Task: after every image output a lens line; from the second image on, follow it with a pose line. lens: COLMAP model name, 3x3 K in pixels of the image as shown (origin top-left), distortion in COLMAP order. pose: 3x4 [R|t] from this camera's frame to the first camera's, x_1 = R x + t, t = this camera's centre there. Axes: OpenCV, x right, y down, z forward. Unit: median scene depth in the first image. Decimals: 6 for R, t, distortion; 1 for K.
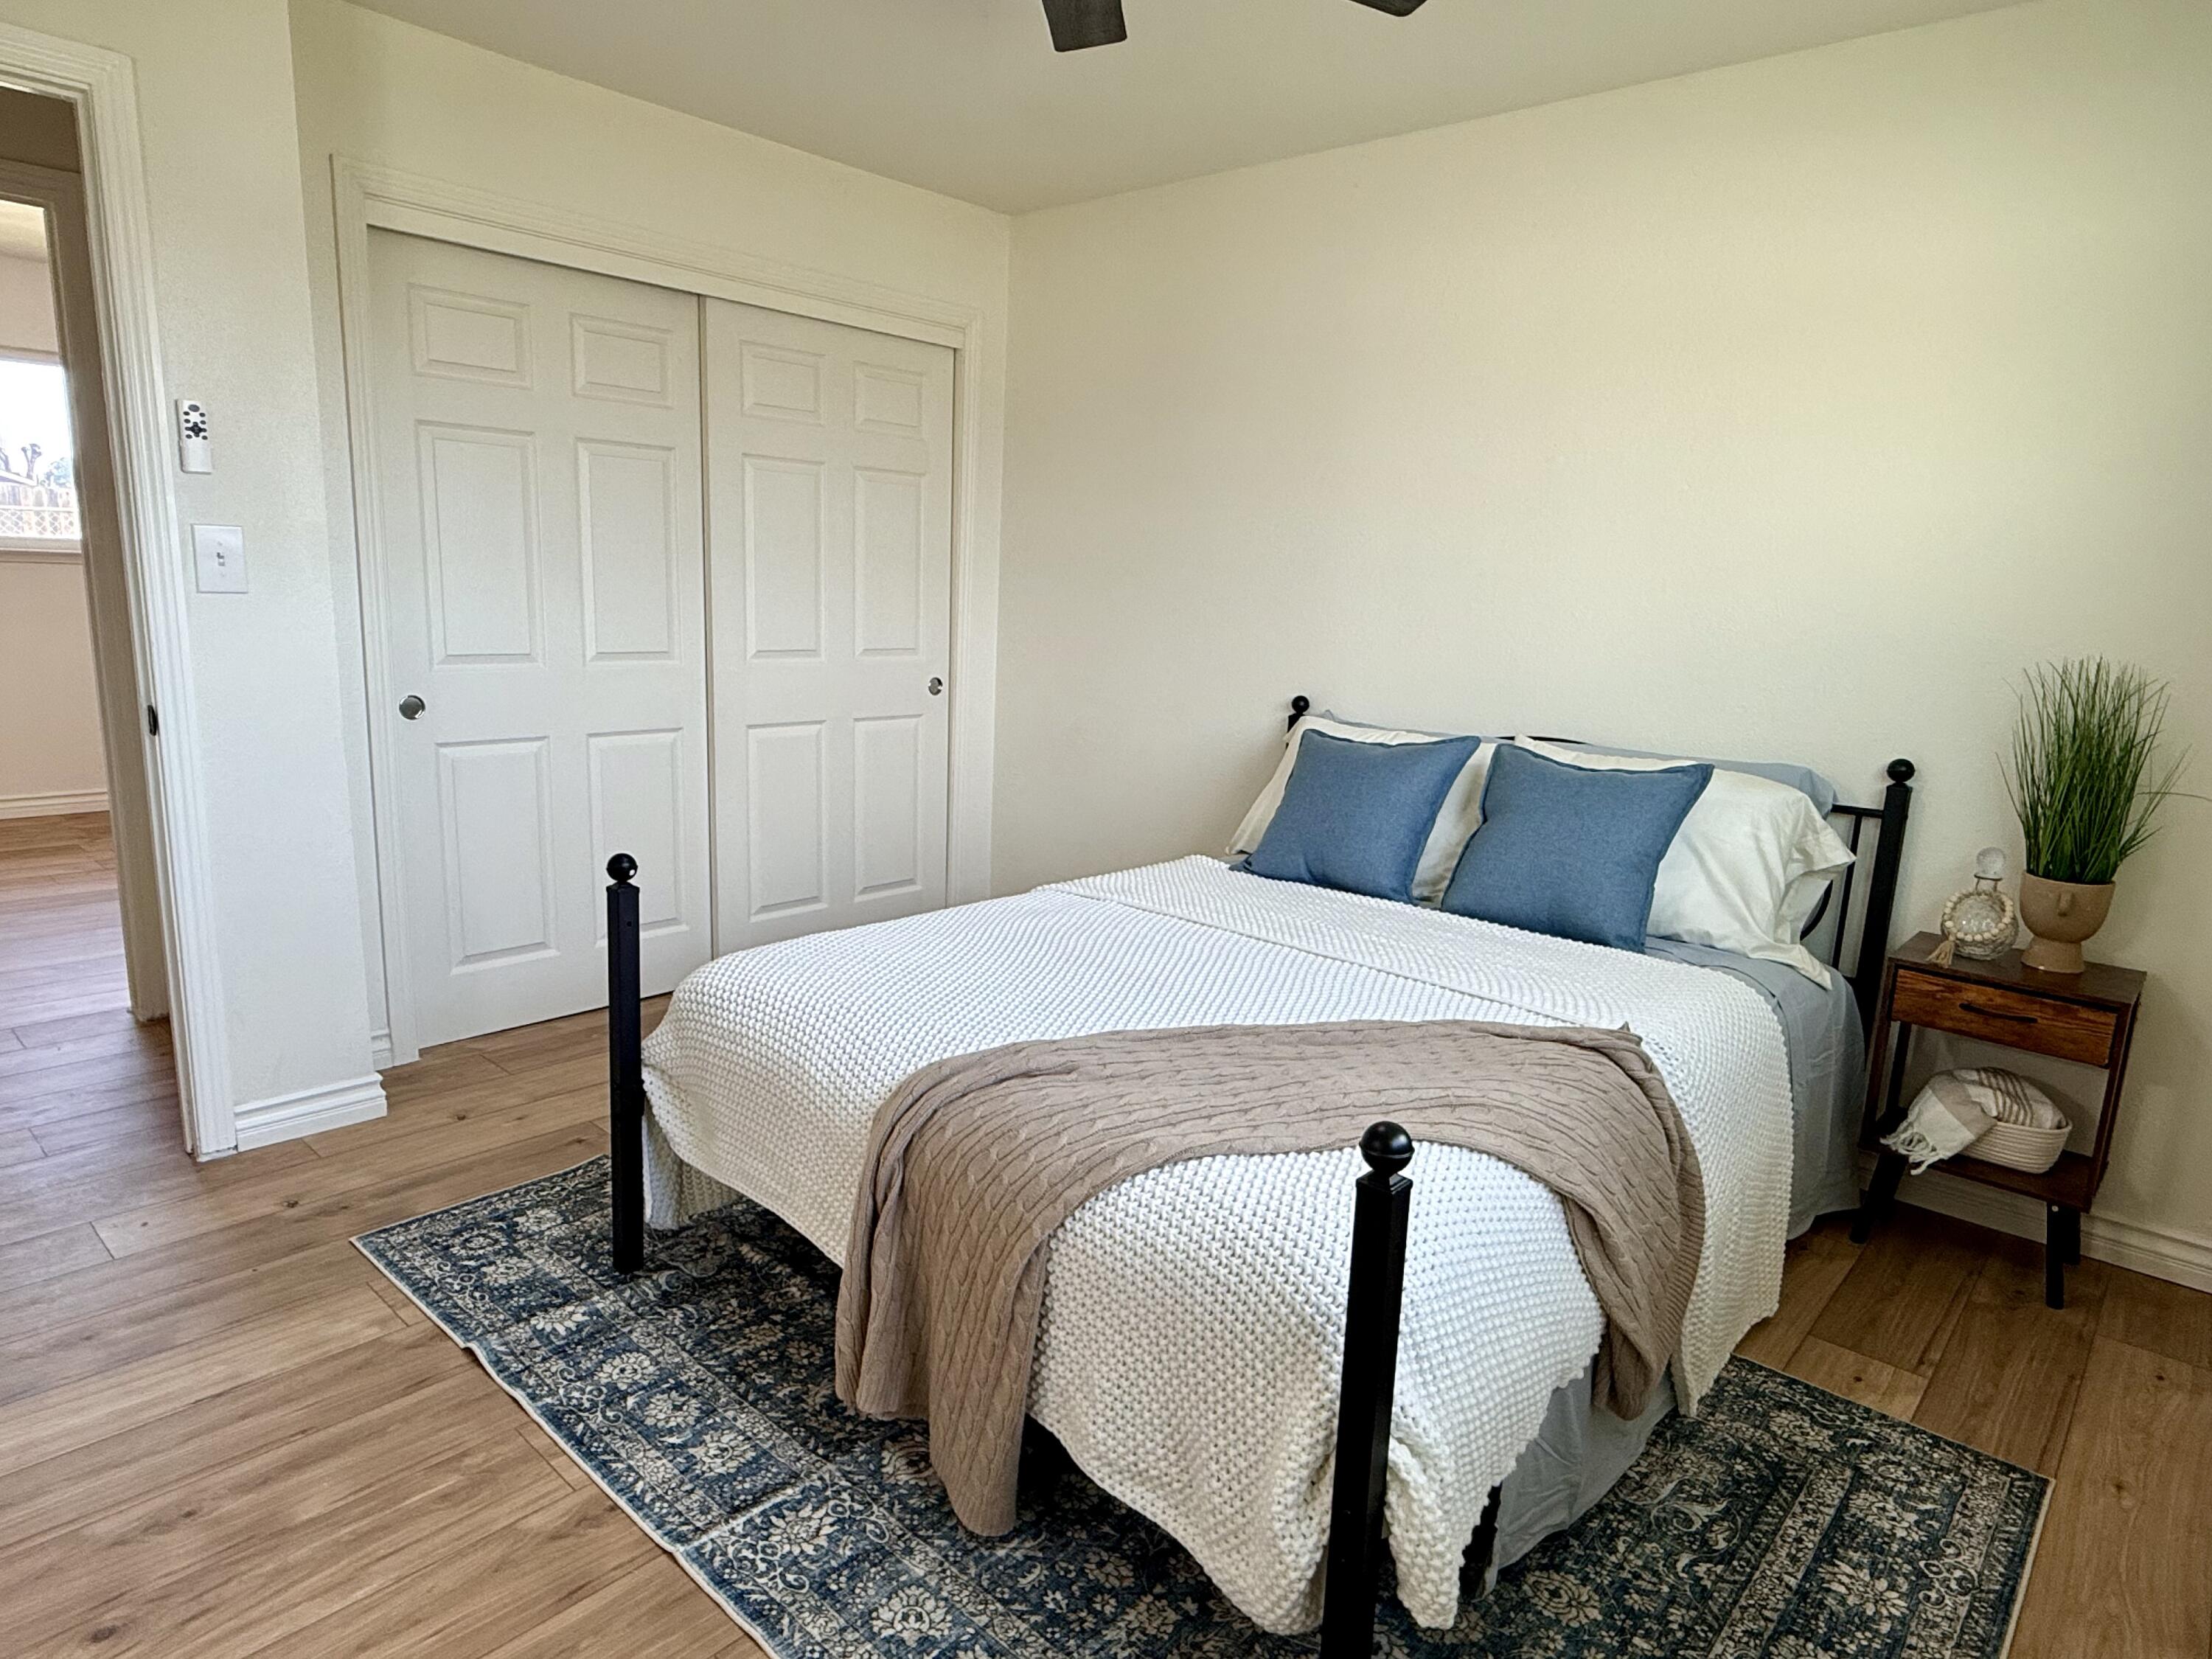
lens RADIAL K [[1299.6, 0, 1106.0], [0, 1299.6, 829.5], [0, 0, 1]] dist [-0.001348, 0.000554]
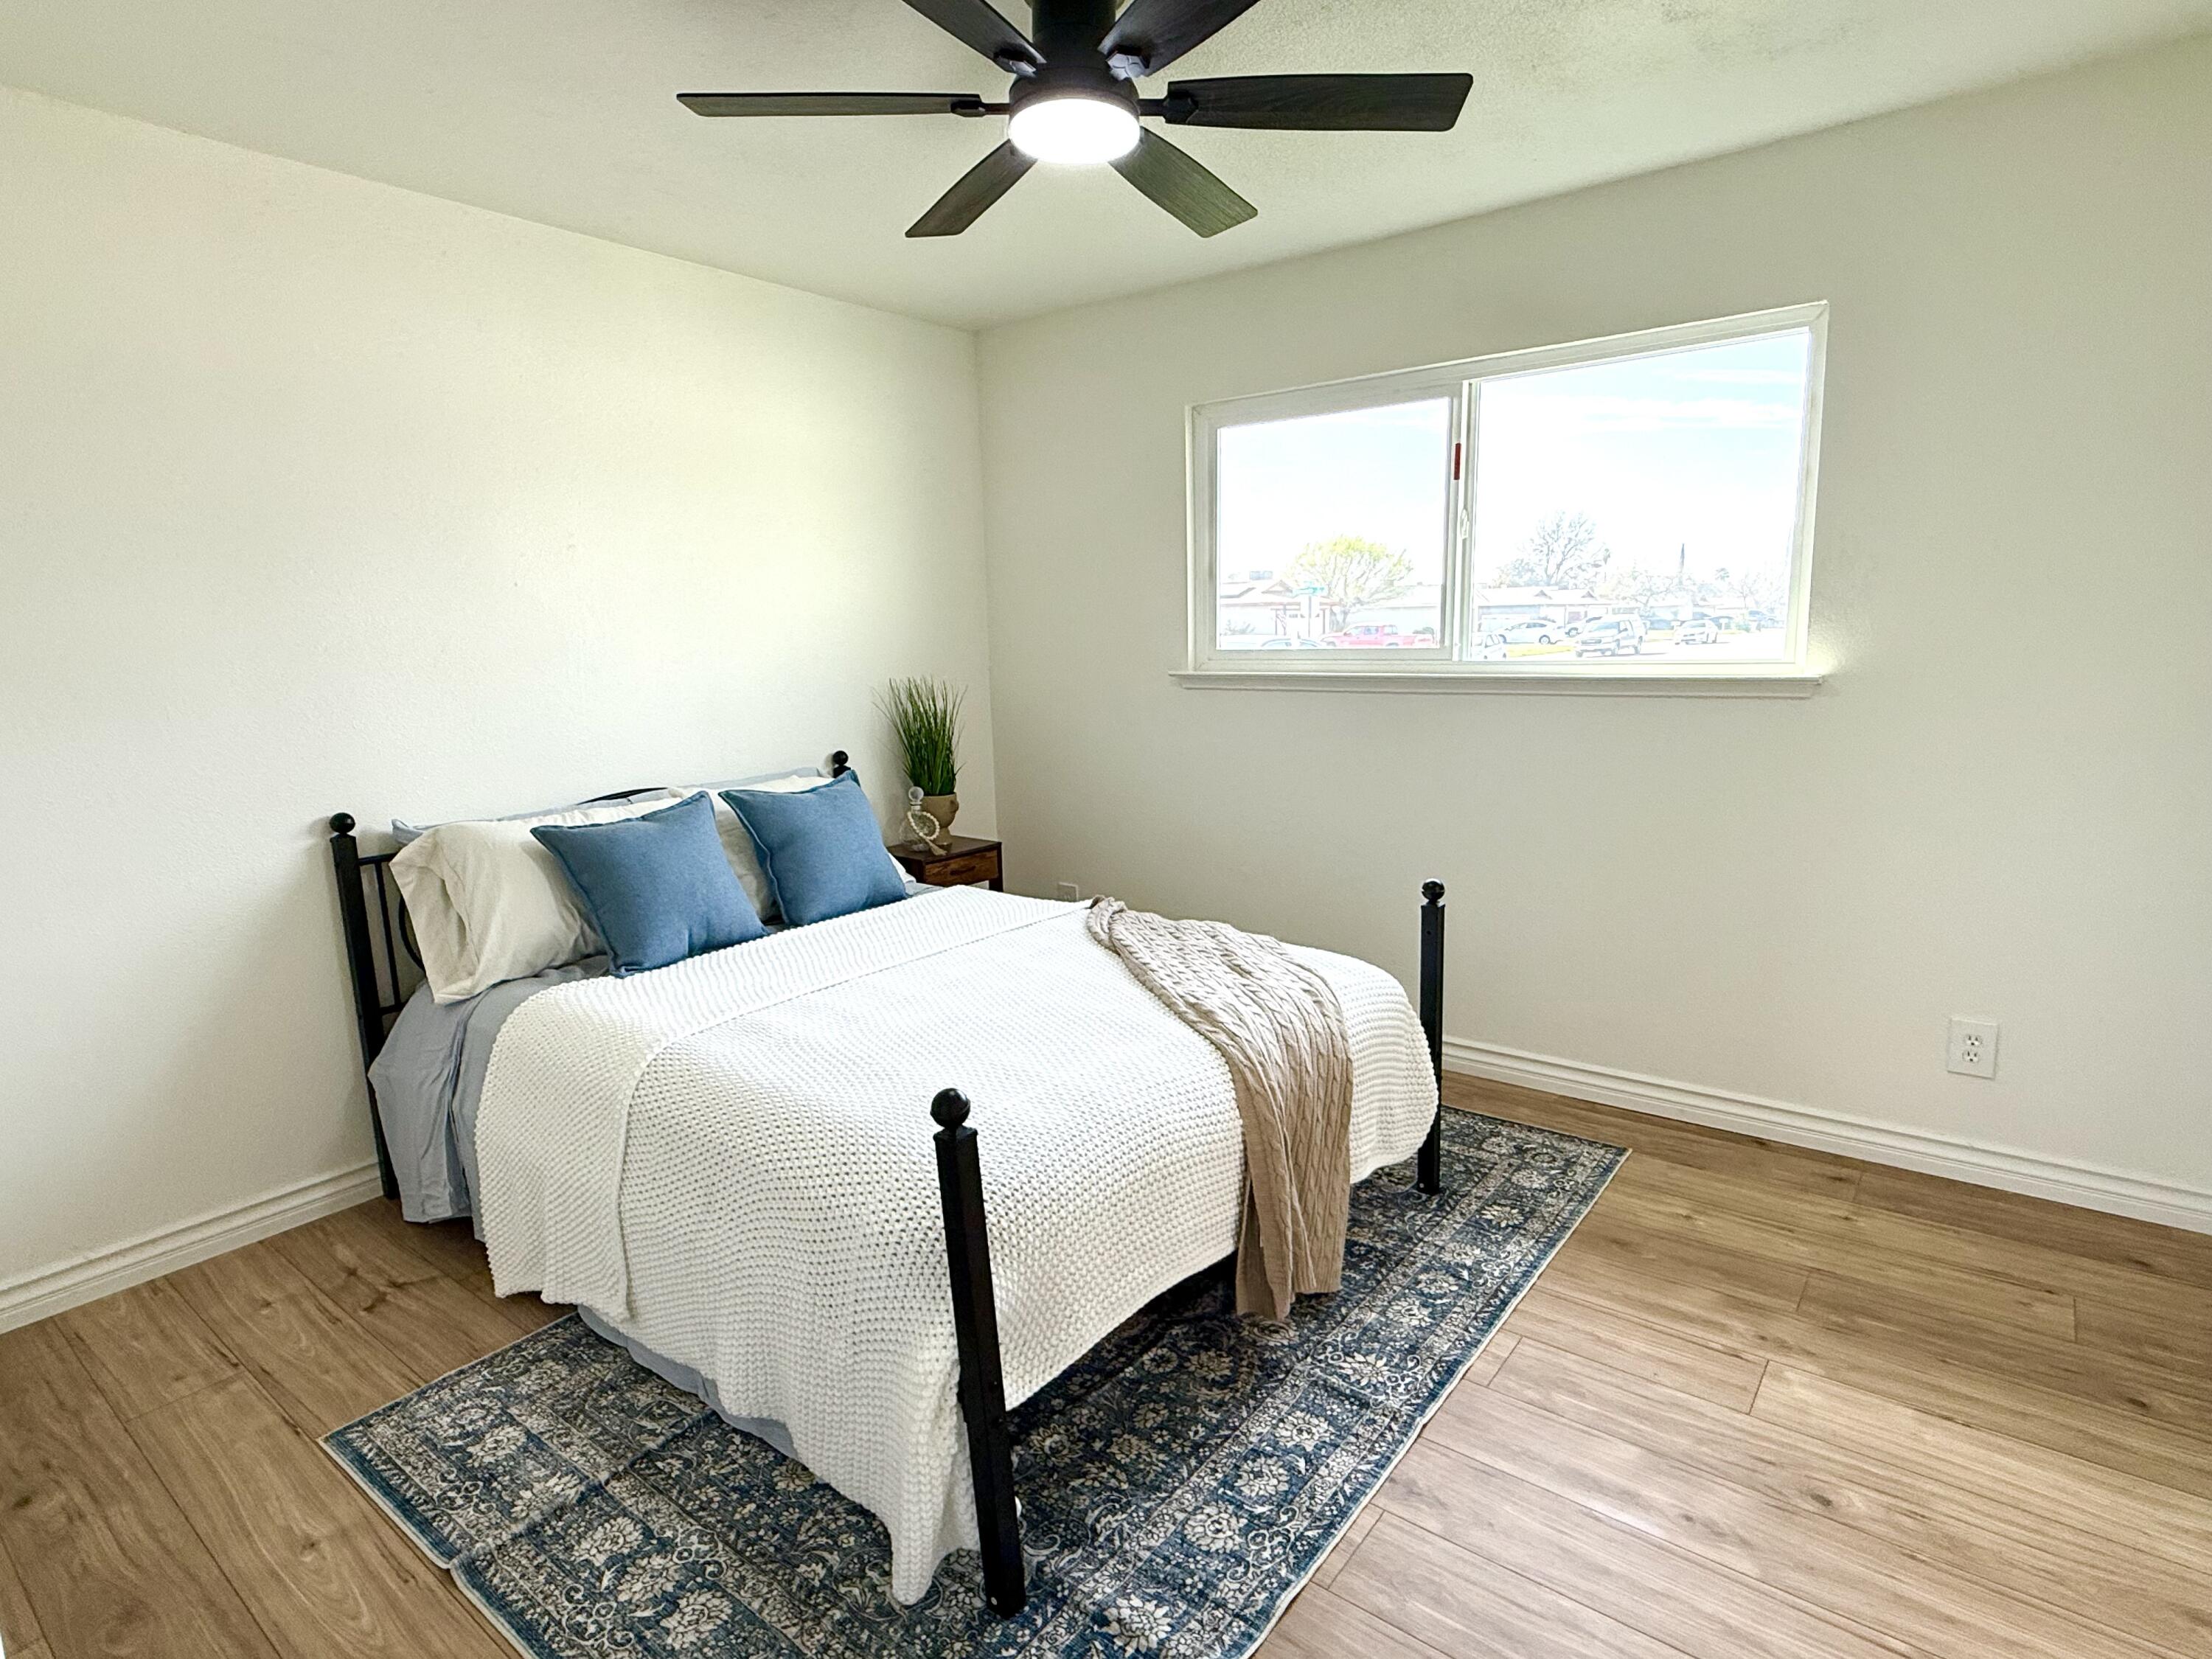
lens RADIAL K [[1160.8, 0, 1101.6], [0, 1160.8, 854.0], [0, 0, 1]] dist [0.001599, 0.000526]
pose [[-0.064897, -0.218515, 0.973673, -1.132177], [0.222185, 0.948073, 0.227579, -0.263335], [-0.972842, 0.231105, -0.012976, 1.038642]]
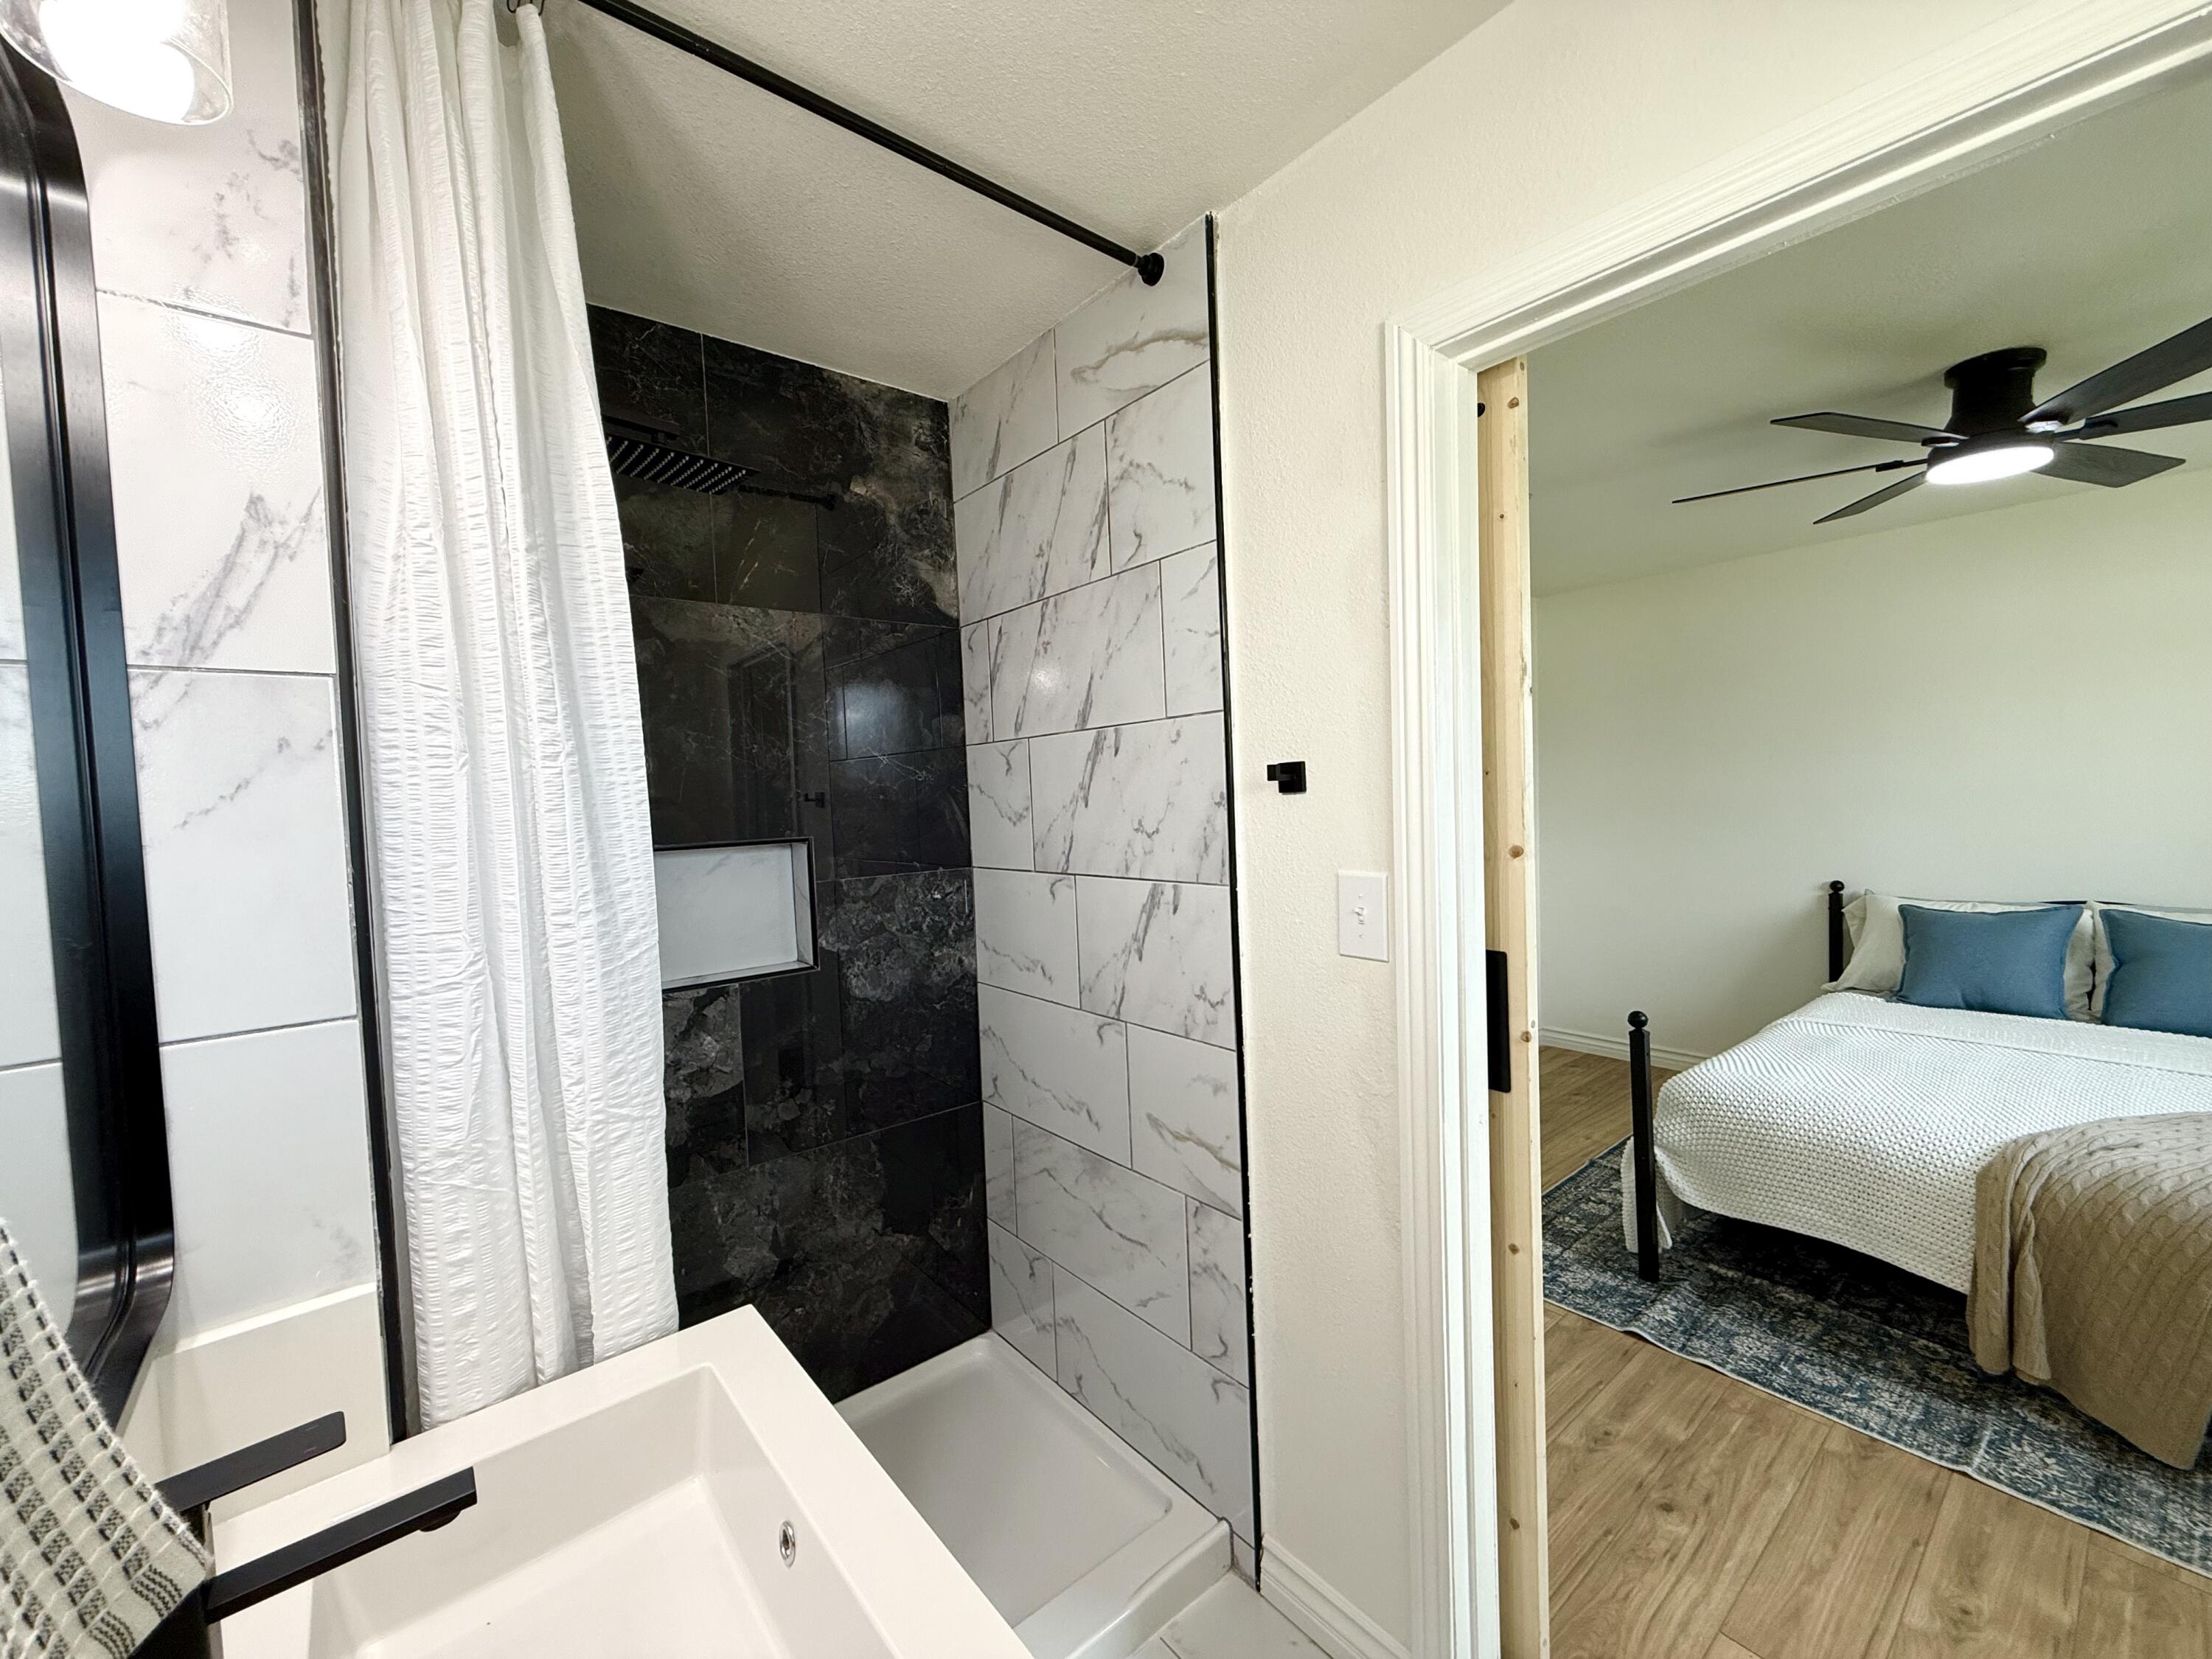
lens RADIAL K [[879.4, 0, 1106.0], [0, 879.4, 829.5], [0, 0, 1]] dist [-0.001429, 0.000674]
pose [[0.984335, -0.074006, -0.160024, -0.976629], [0.047478, 0.985374, -0.163660, -0.067286], [0.169795, 0.153498, 0.973452, -0.276323]]
